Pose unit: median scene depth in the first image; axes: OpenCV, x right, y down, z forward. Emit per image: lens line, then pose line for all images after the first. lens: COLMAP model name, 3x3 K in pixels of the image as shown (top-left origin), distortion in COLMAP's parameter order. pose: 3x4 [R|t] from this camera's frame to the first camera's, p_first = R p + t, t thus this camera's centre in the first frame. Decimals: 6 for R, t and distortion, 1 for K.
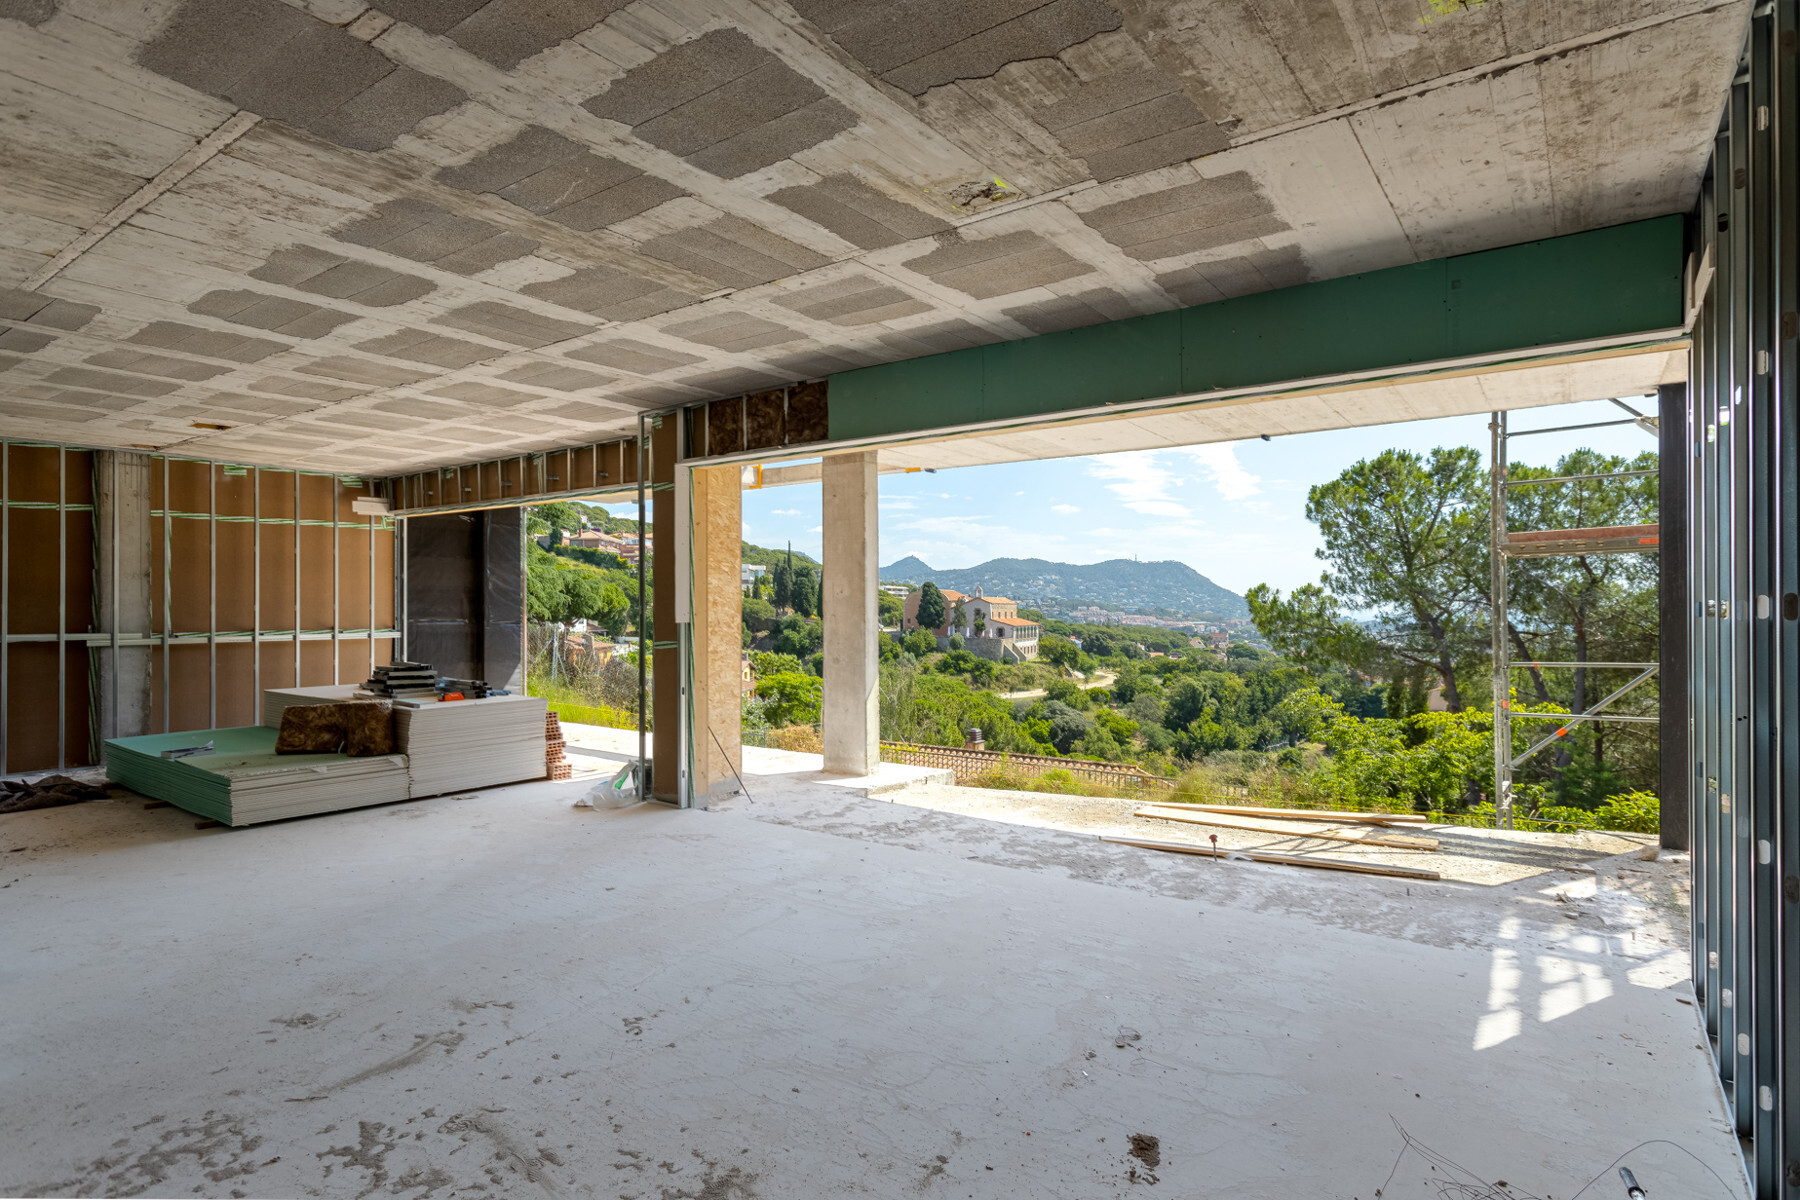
lens RADIAL K [[954.8, 0, 909.5], [0, 954.8, 600.4], [0, 0, 1]] dist [-0.019071, 0.010718]
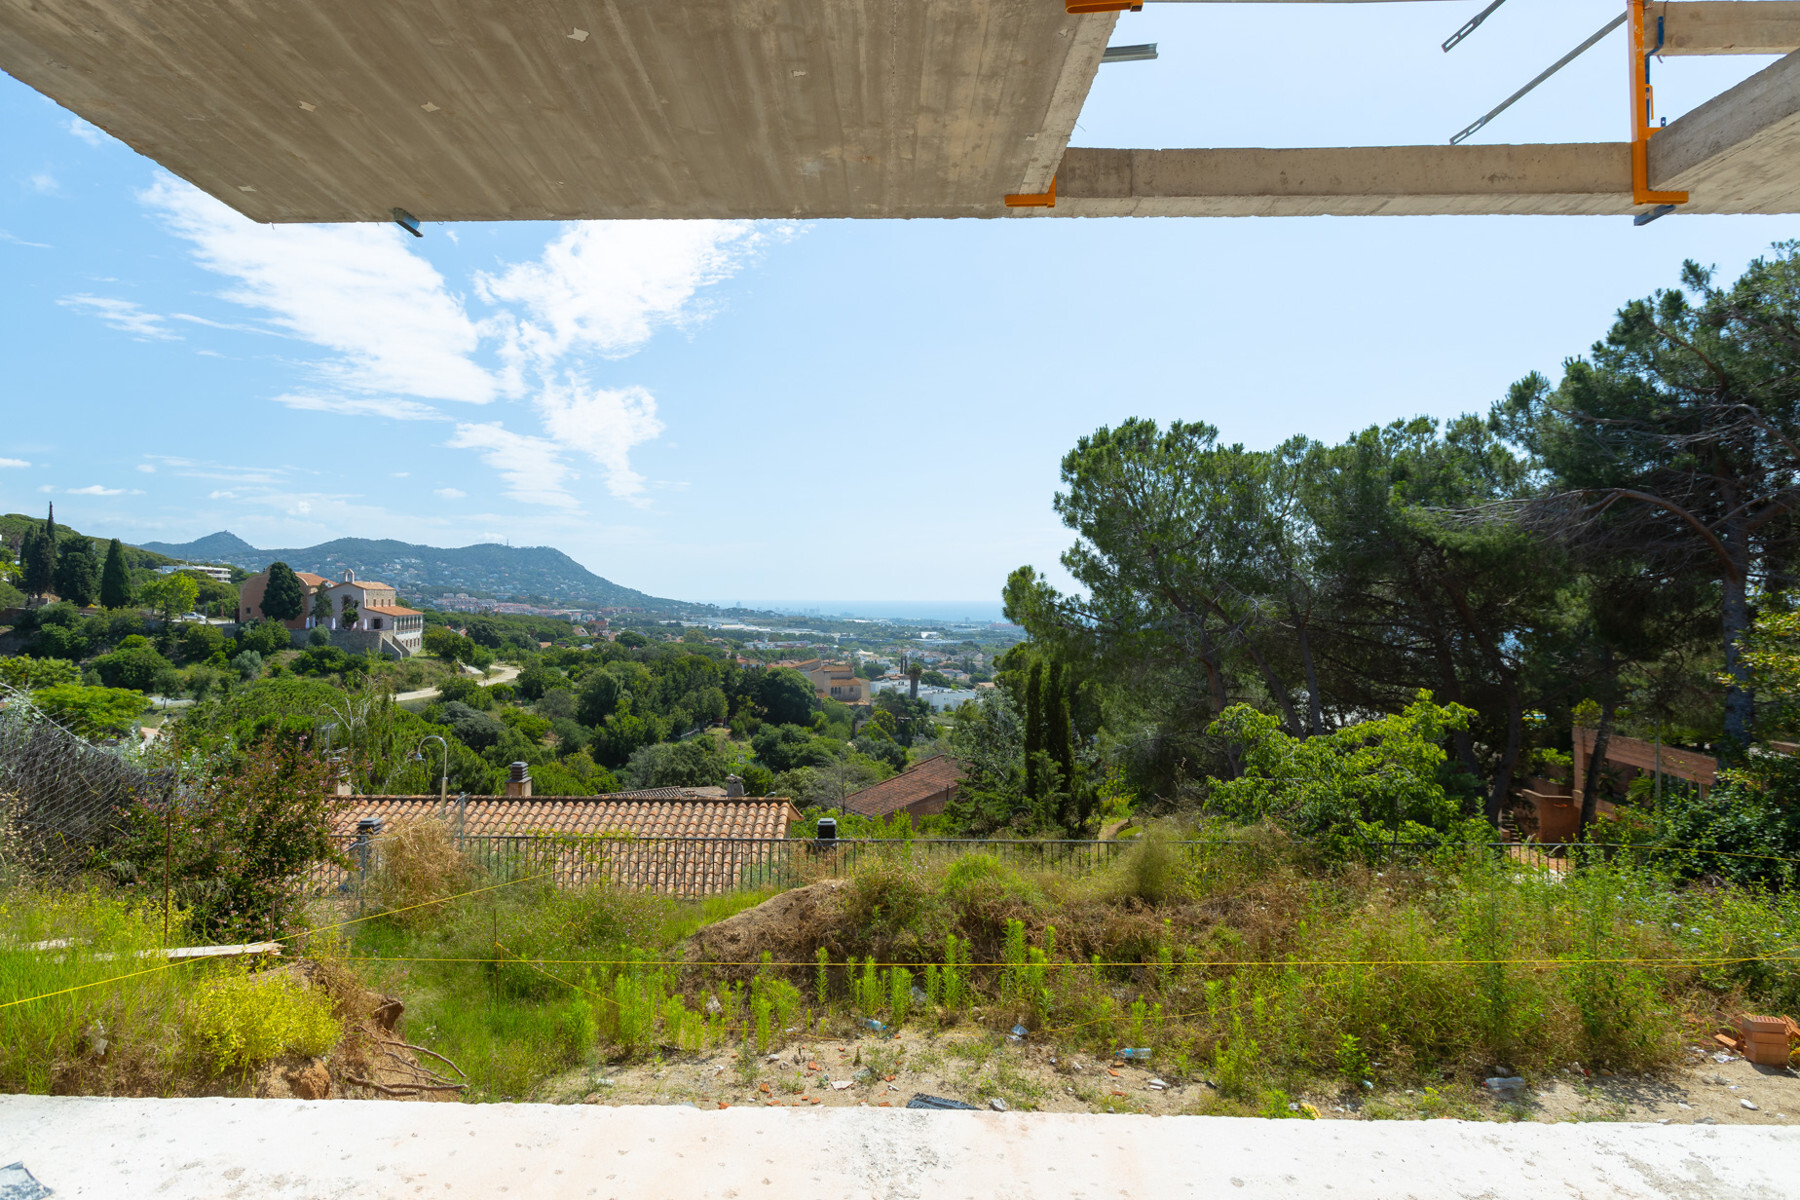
lens RADIAL K [[954.8, 0, 879.9], [0, 954.8, 579.2], [0, 0, 1]] dist [-0.019071, 0.010718]
pose [[0.819025, 0.013539, 0.573598, -0.436293], [-0.008044, 0.999894, -0.012116, 0.009841], [-0.573701, 0.005310, 0.819048, 0.934984]]
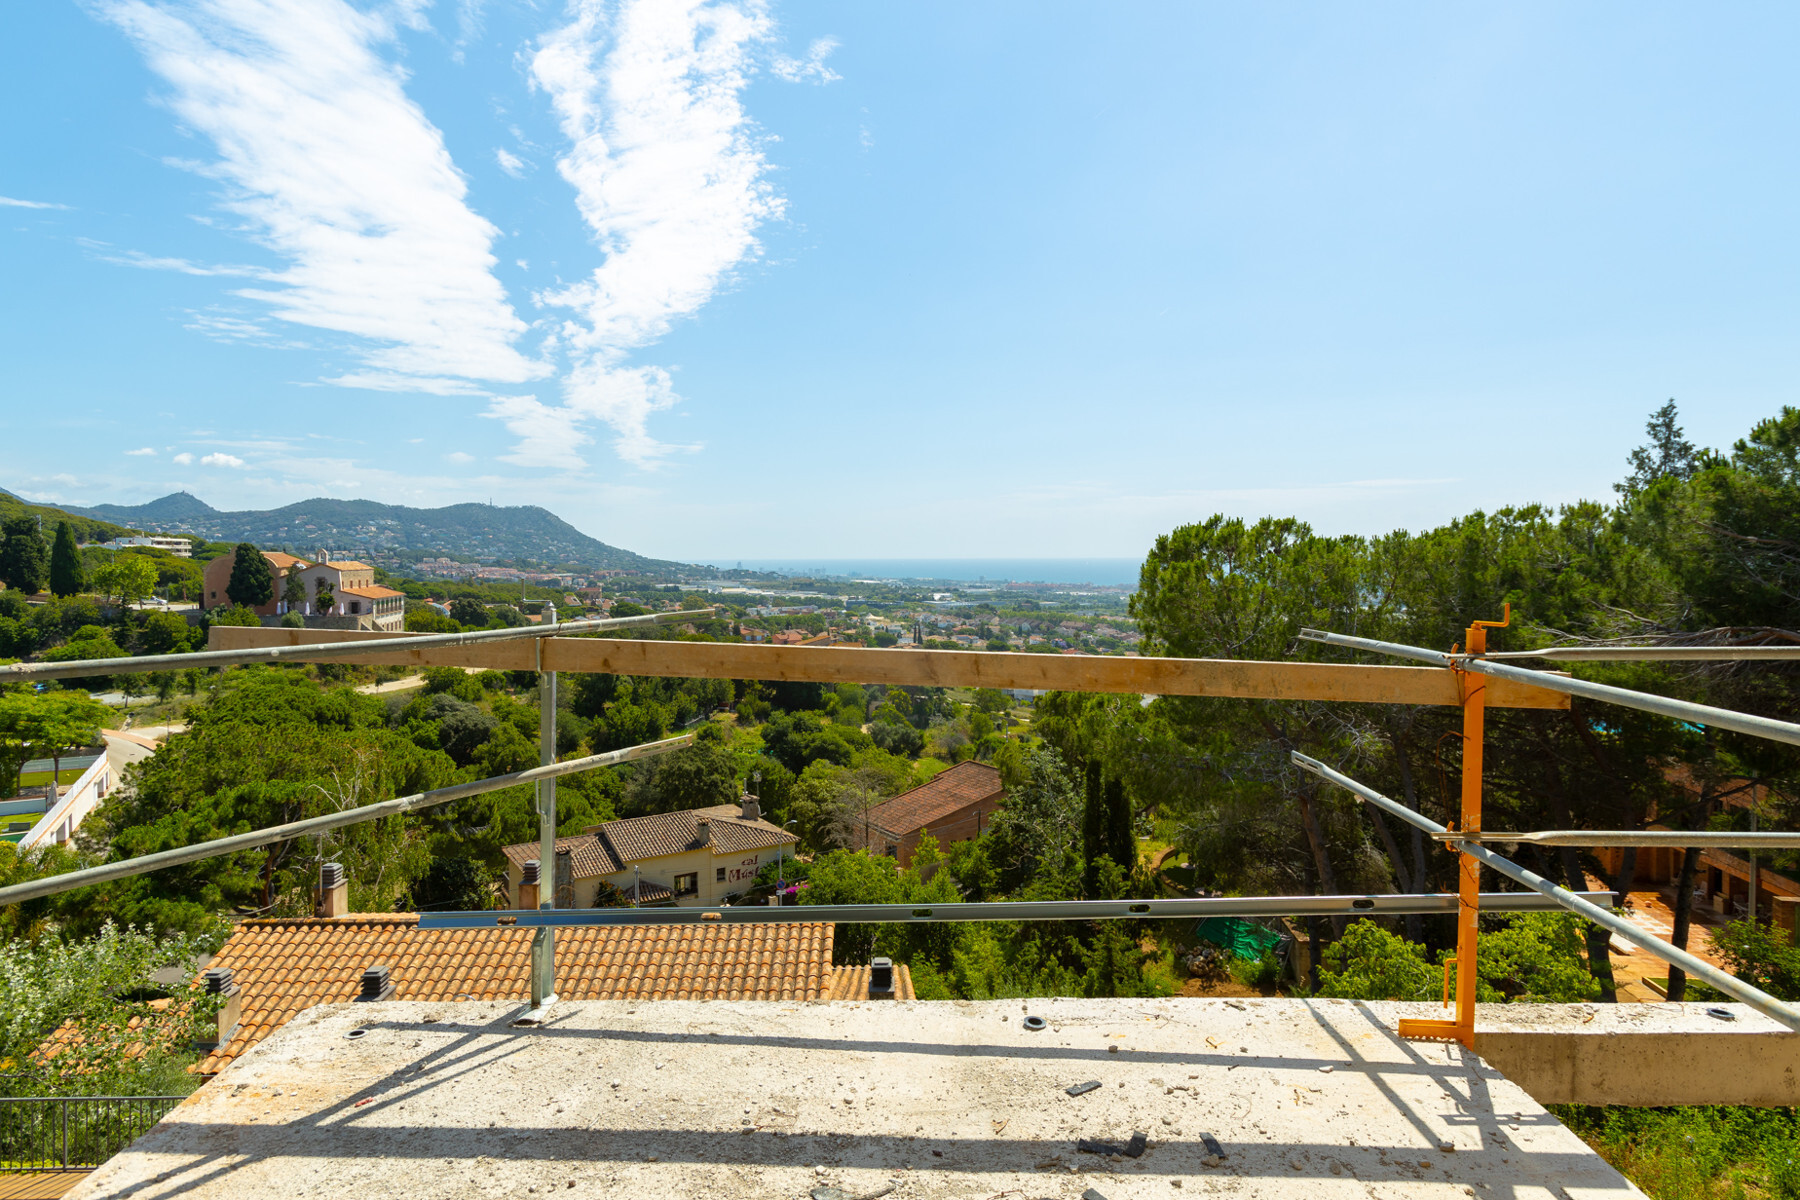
lens RADIAL K [[1010.4, 0, 905.3], [0, 1010.4, 582.4], [0, 0, 1]] dist [-0.007670, 0.005330]
pose [[0.809653, -0.019264, 0.586592, -0.457265], [-0.001157, 0.999407, 0.034418, -0.301456], [-0.586907, -0.028545, 0.809151, 1.069321]]
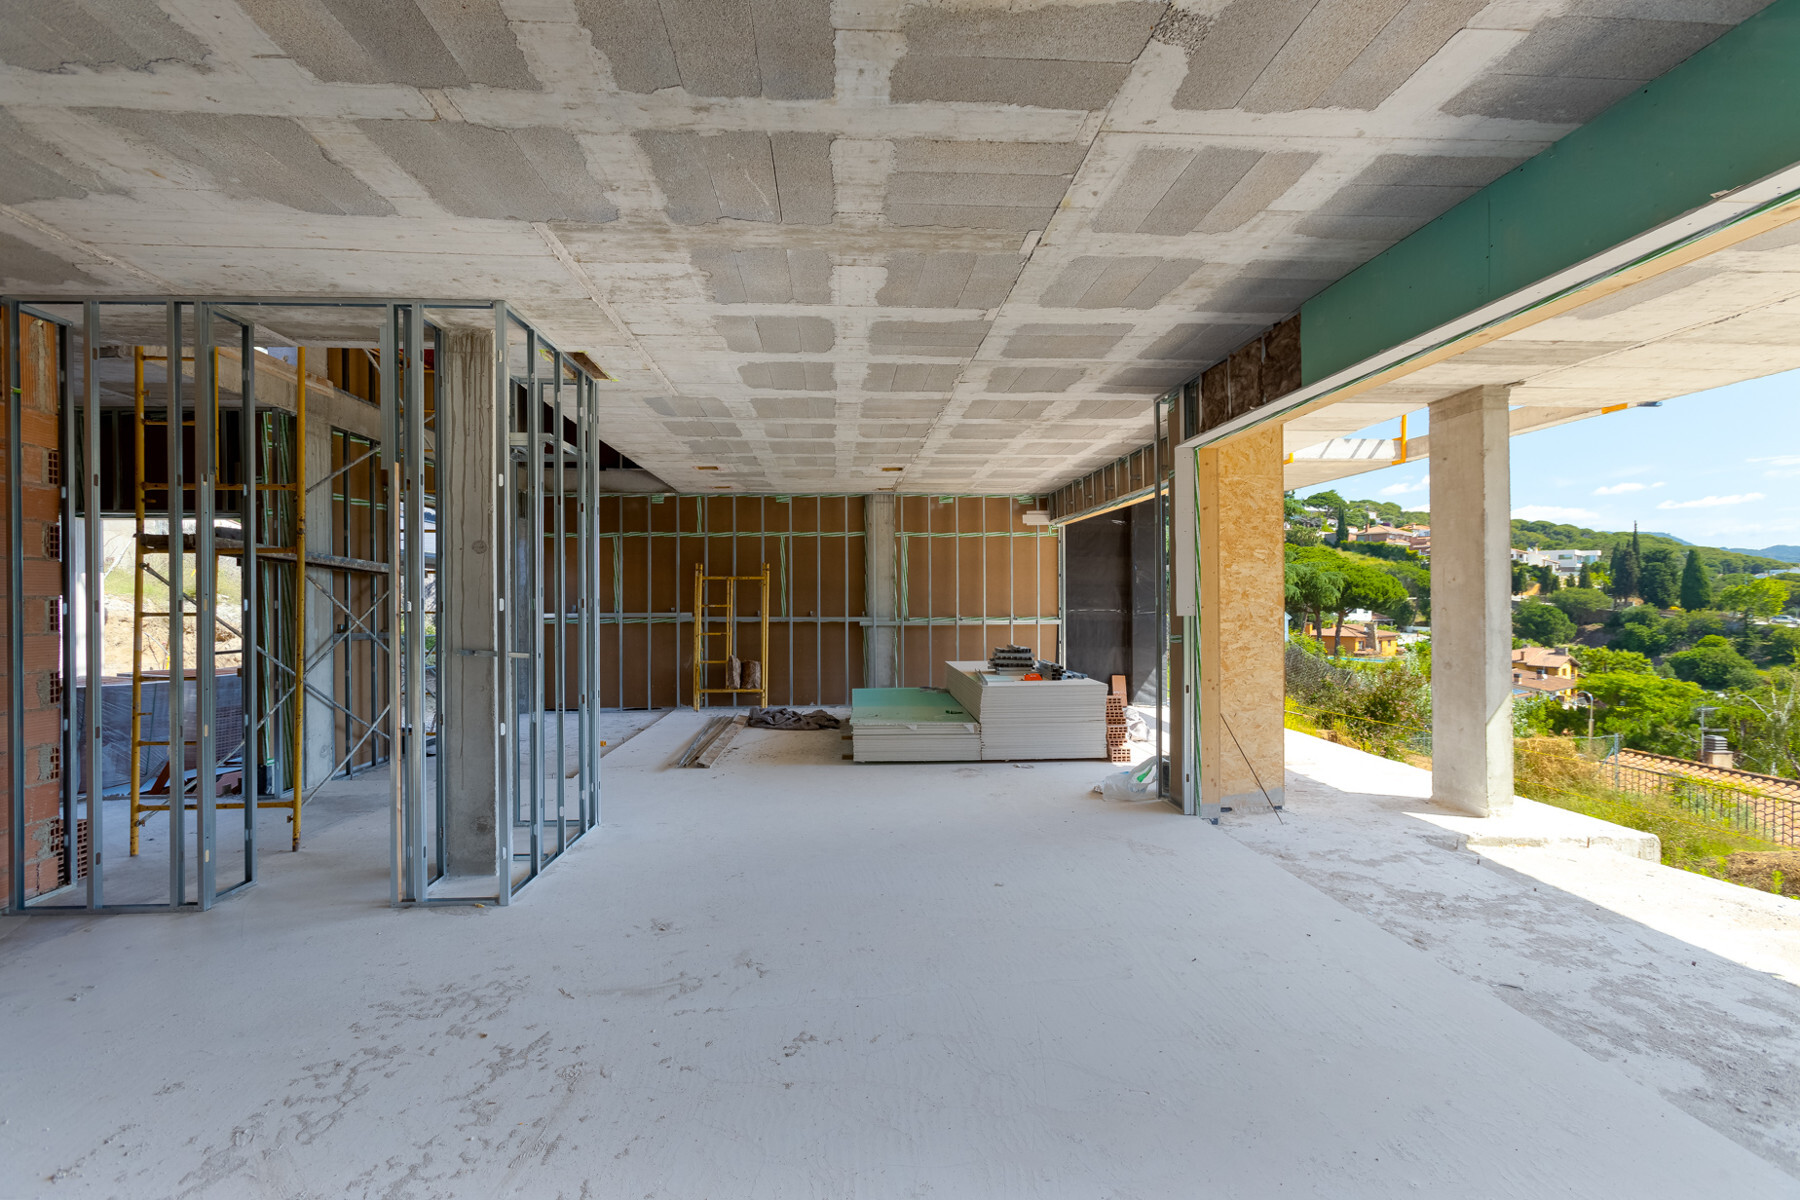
lens RADIAL K [[798.5, 0, 875.2], [0, 798.5, 600.1], [0, 0, 1]] dist [-0.012158, 0.005434]
pose [[0.623822, -0.000054, -0.781566, 0.129825], [0.007788, 0.999951, 0.006147, 0.000394], [0.781528, -0.009922, 0.623792, 0.196225]]
